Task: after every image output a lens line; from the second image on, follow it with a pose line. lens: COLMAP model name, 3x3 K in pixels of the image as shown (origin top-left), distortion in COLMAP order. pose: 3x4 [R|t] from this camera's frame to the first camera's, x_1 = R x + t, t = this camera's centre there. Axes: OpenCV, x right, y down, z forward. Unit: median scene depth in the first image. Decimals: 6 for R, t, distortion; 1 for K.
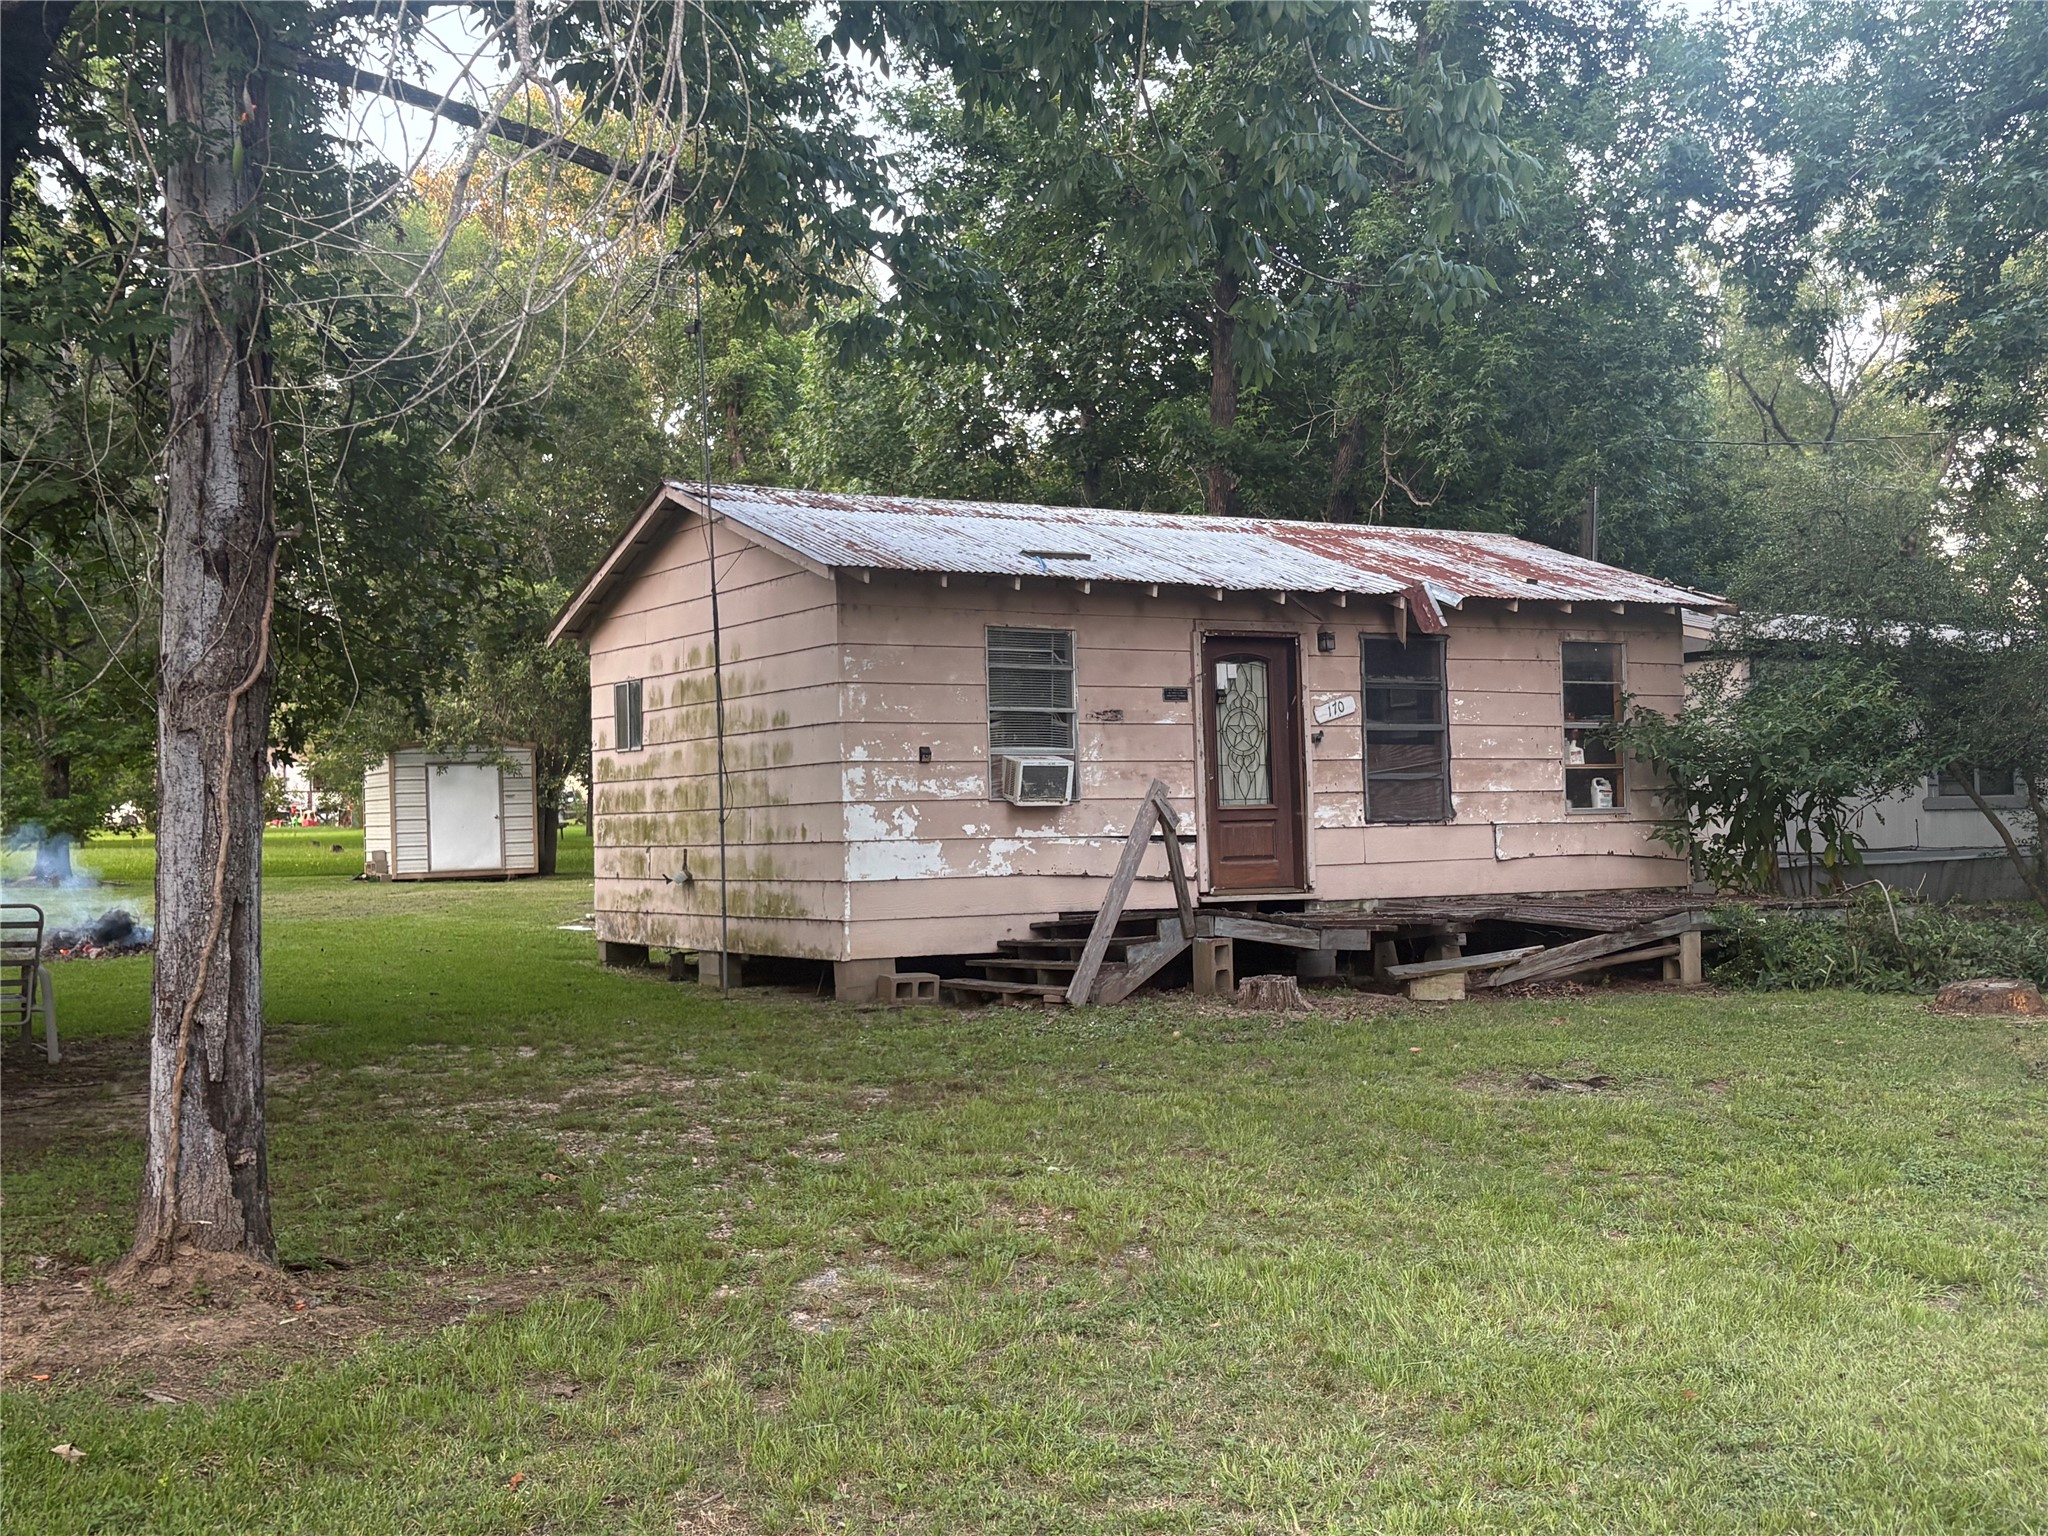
lens RADIAL K [[2207.5, 0, 1024.0], [0, 2207.5, 768.0], [0, 0, 1]] dist [0.205245, -0.687309]
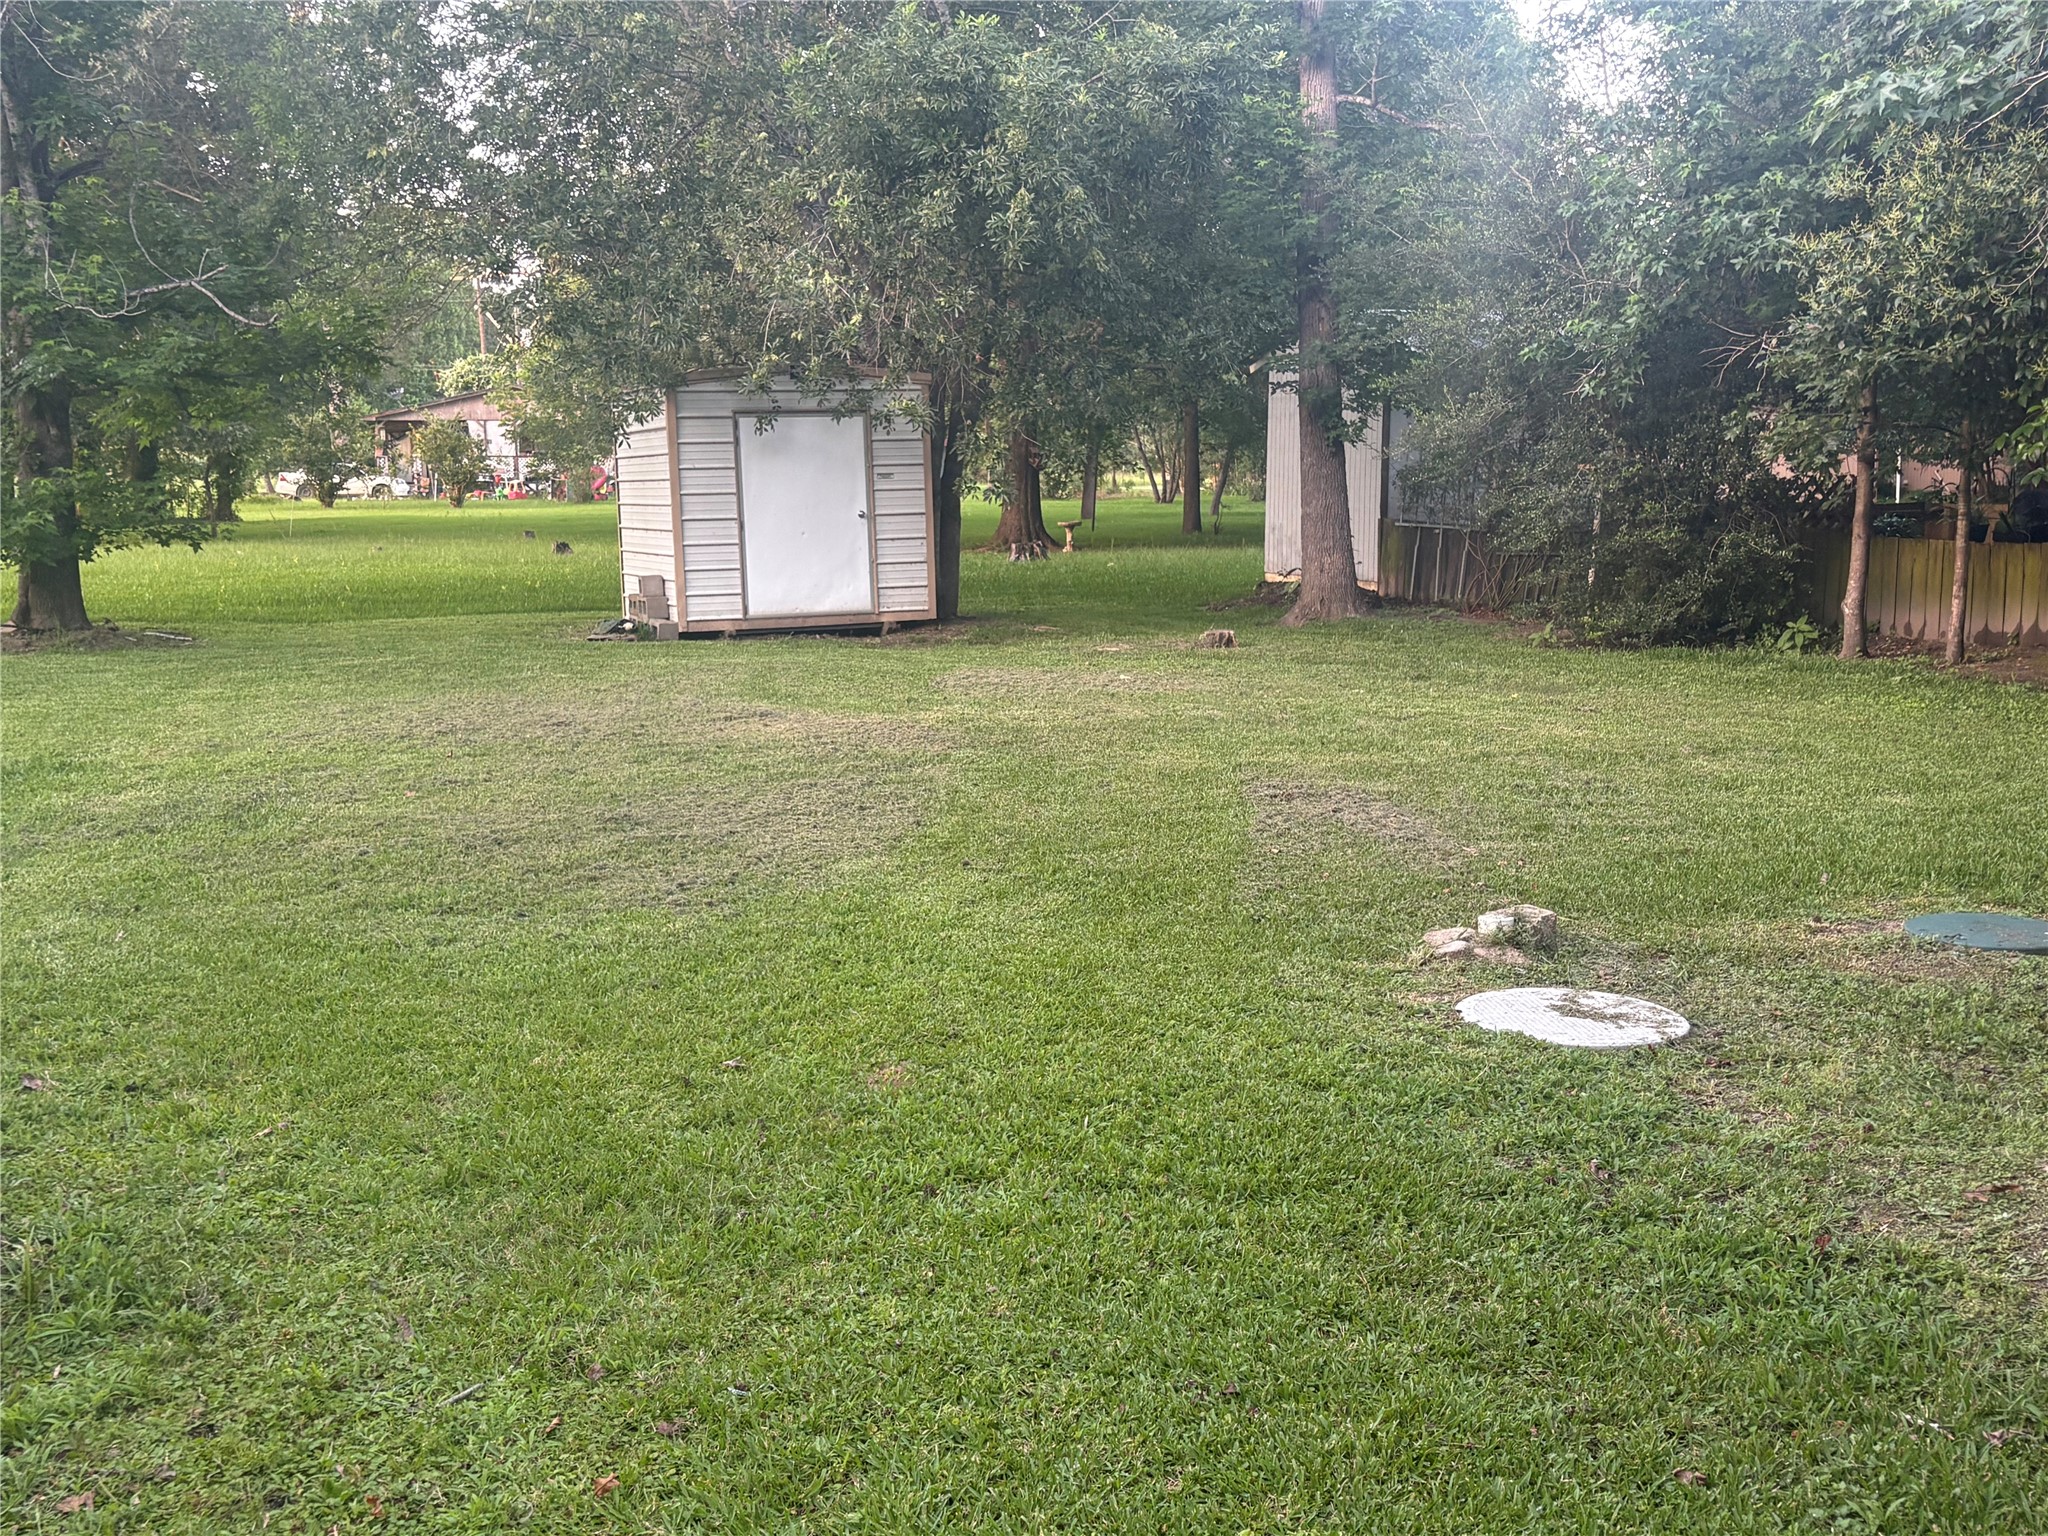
lens RADIAL K [[2207.5, 0, 1024.0], [0, 2207.5, 768.0], [0, 0, 1]] dist [0.205245, -0.687309]
pose [[0.996272, 0.015031, -0.084950, -0.137222], [-0.002237, 0.988875, 0.148732, 0.002593], [0.086241, -0.147987, 0.985222, 0.424751]]
